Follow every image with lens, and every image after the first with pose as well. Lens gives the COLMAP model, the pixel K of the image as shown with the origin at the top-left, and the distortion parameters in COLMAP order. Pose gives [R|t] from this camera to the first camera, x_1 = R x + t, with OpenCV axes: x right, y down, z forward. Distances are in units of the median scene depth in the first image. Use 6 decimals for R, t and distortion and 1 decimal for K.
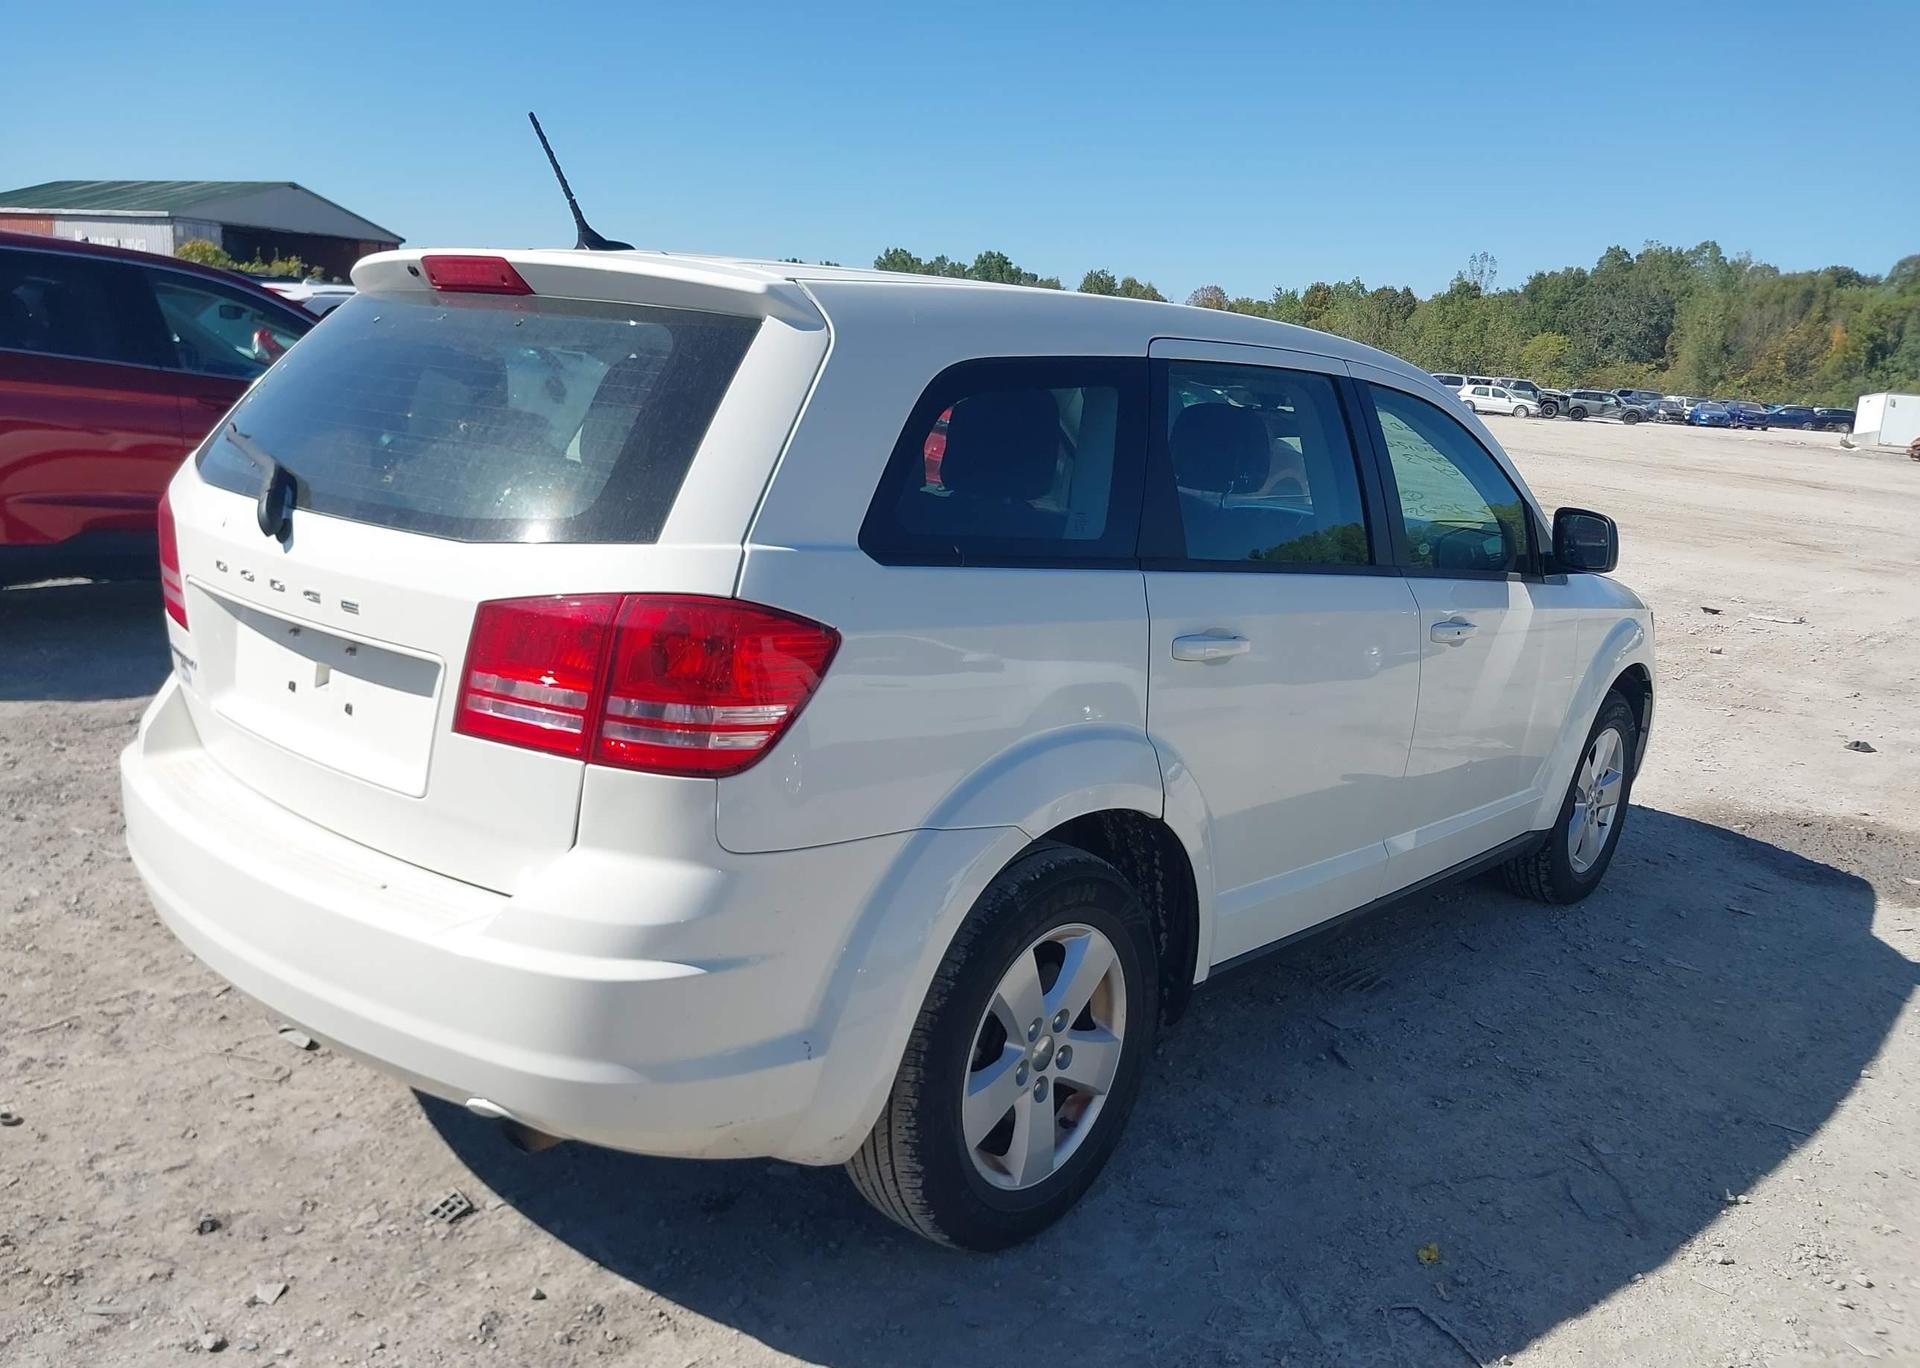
lens RADIAL K [[1533.7, 0, 956.7], [0, 1533.7, 757.6], [0, 0, 1]] dist [0.004835, 0.007118]
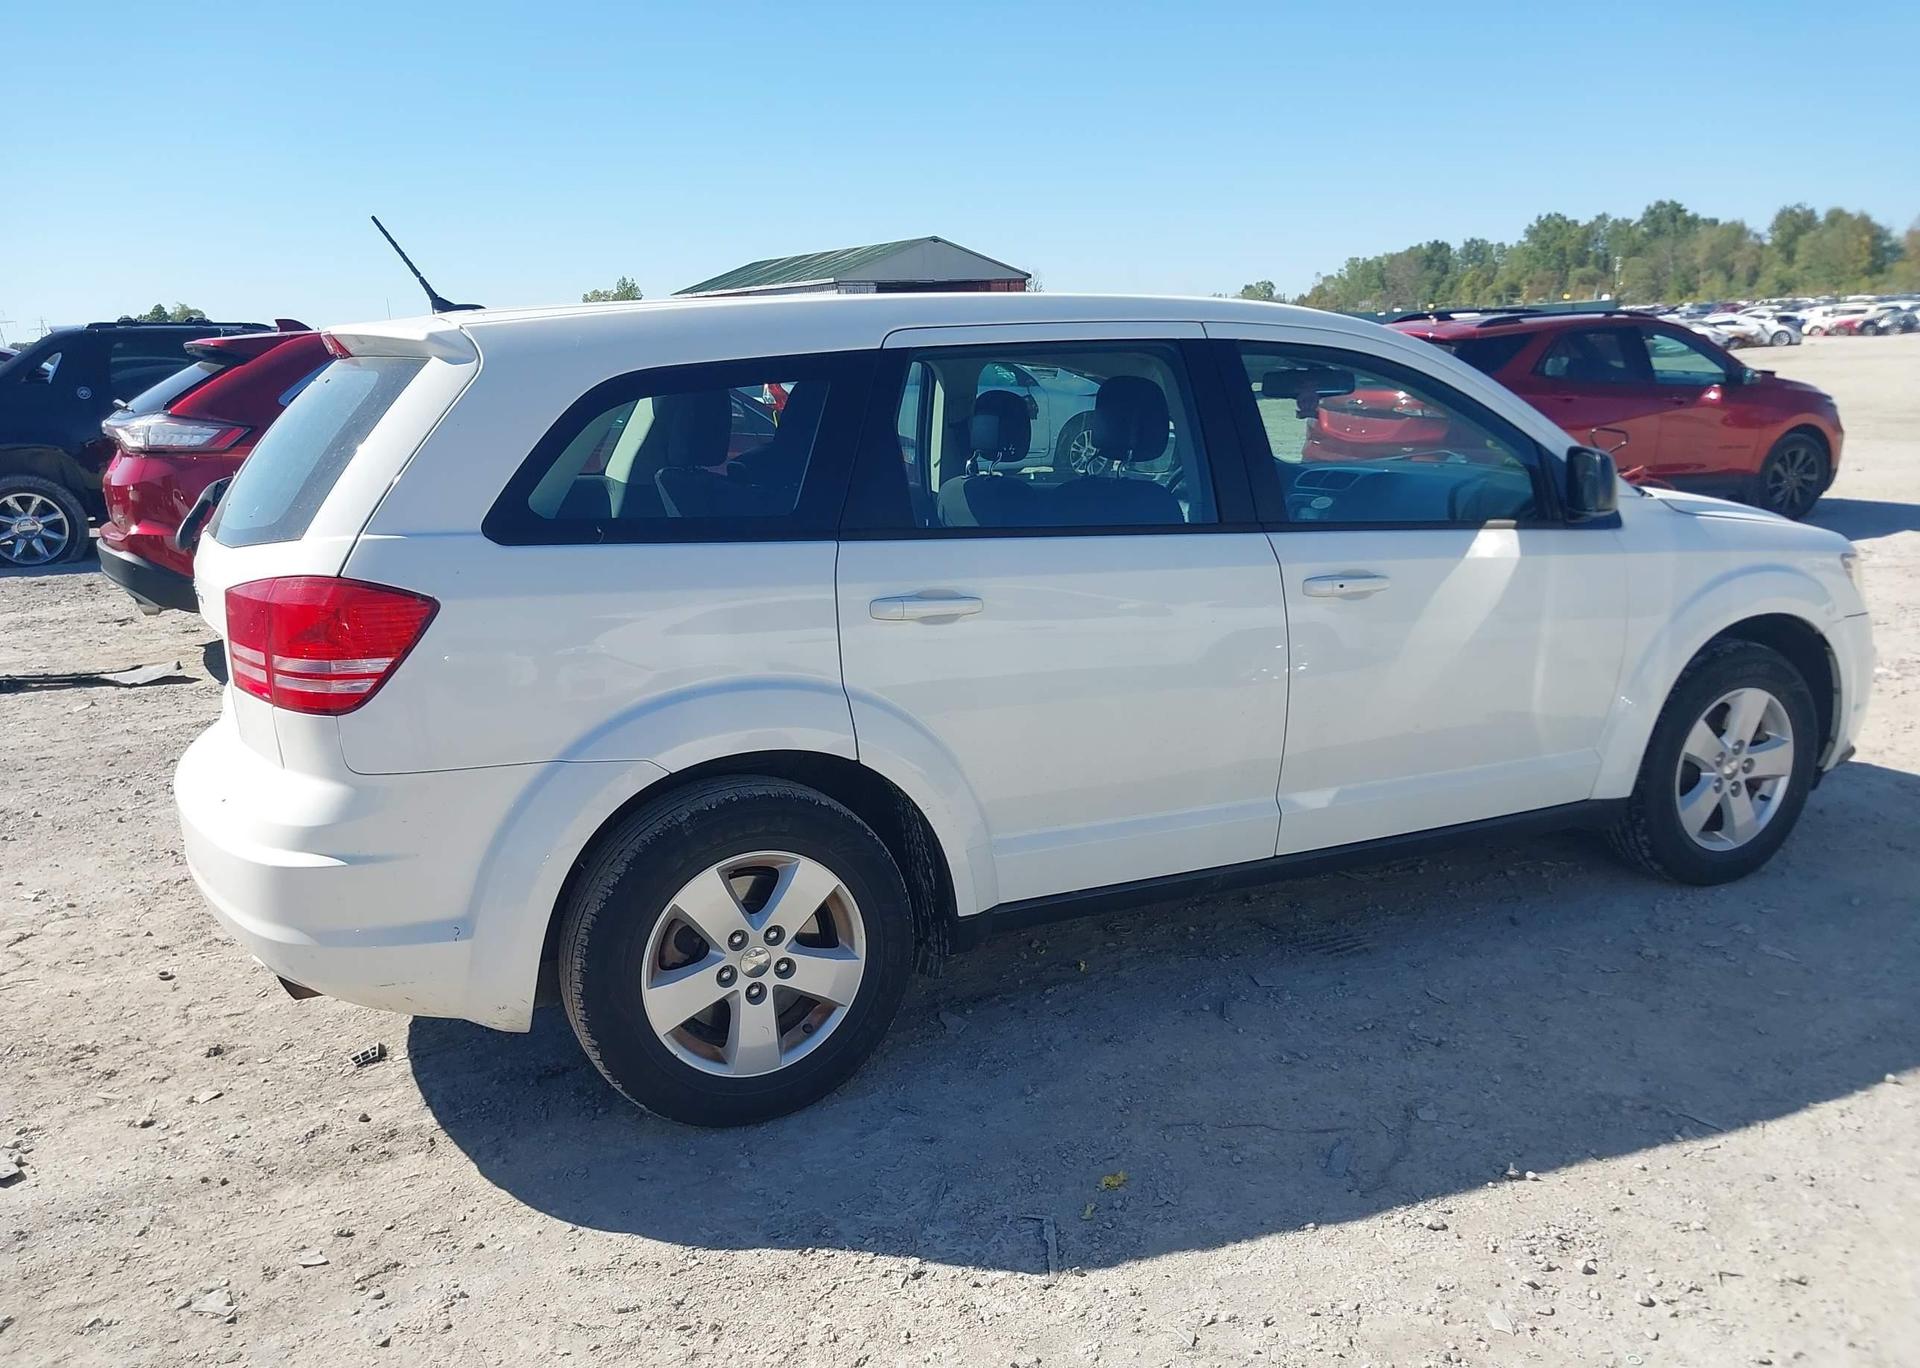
lens RADIAL K [[1527.1, 0, 972.8], [0, 1527.1, 766.3], [0, 0, 1]] dist [0.028416, -0.035928]
pose [[0.913913, 0.001537, -0.405908, 0.504465], [0.000411, 0.999989, 0.004711, 0.029361], [0.405911, -0.004472, 0.913902, 0.009196]]
